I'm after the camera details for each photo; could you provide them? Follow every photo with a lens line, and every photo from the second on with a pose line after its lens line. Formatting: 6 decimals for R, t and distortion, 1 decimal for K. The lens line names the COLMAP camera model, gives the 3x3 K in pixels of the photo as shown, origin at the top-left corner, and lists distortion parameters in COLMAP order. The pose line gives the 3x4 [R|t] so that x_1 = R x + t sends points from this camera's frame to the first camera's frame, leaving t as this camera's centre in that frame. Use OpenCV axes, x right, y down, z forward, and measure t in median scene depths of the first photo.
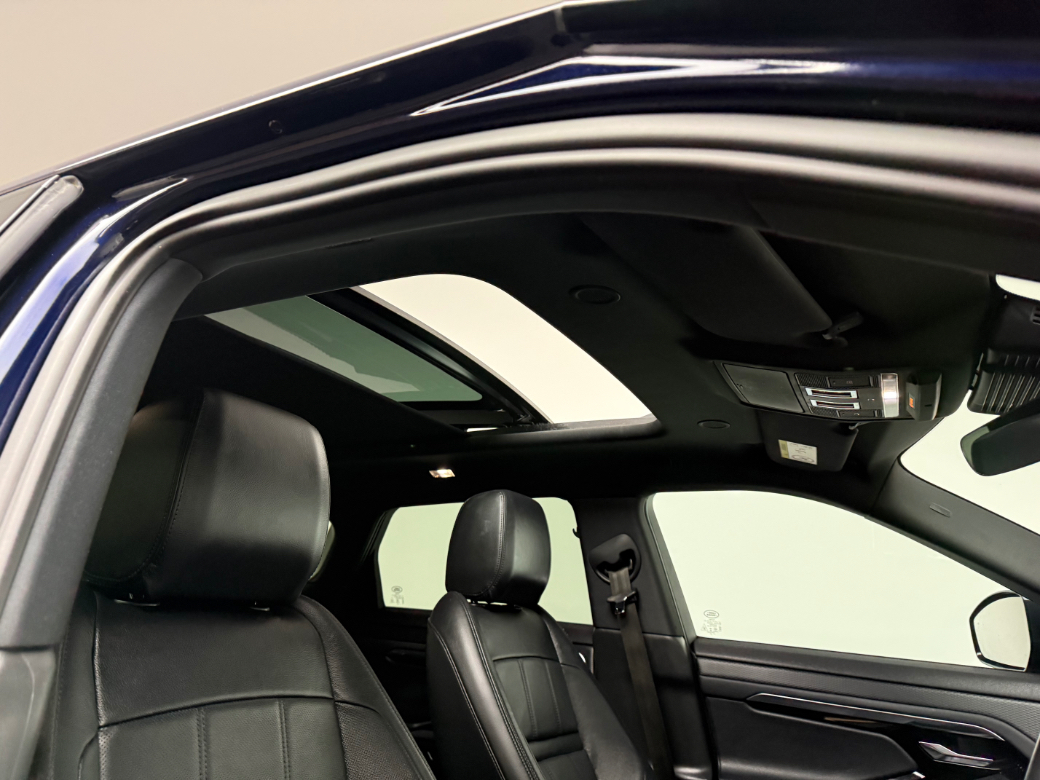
lens RADIAL K [[706.0, 0, 529.8], [0, 706.0, 392.9], [0, 0, 1]] dist [0.084820, -0.109479]
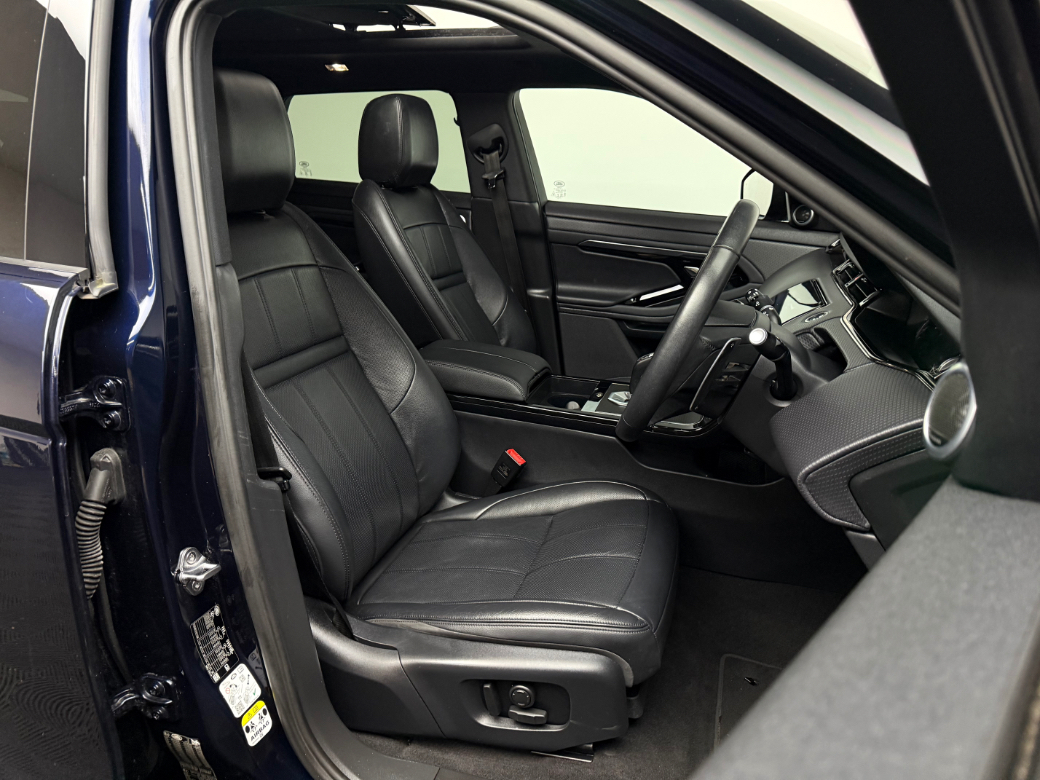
lens RADIAL K [[706.0, 0, 529.8], [0, 706.0, 392.9], [0, 0, 1]] dist [0.084820, -0.109479]
pose [[0.983820, -0.069316, 0.165206, -0.047701], [-0.042693, 0.804851, 0.591939, -0.165809], [-0.173997, -0.589415, 0.788869, -0.276275]]
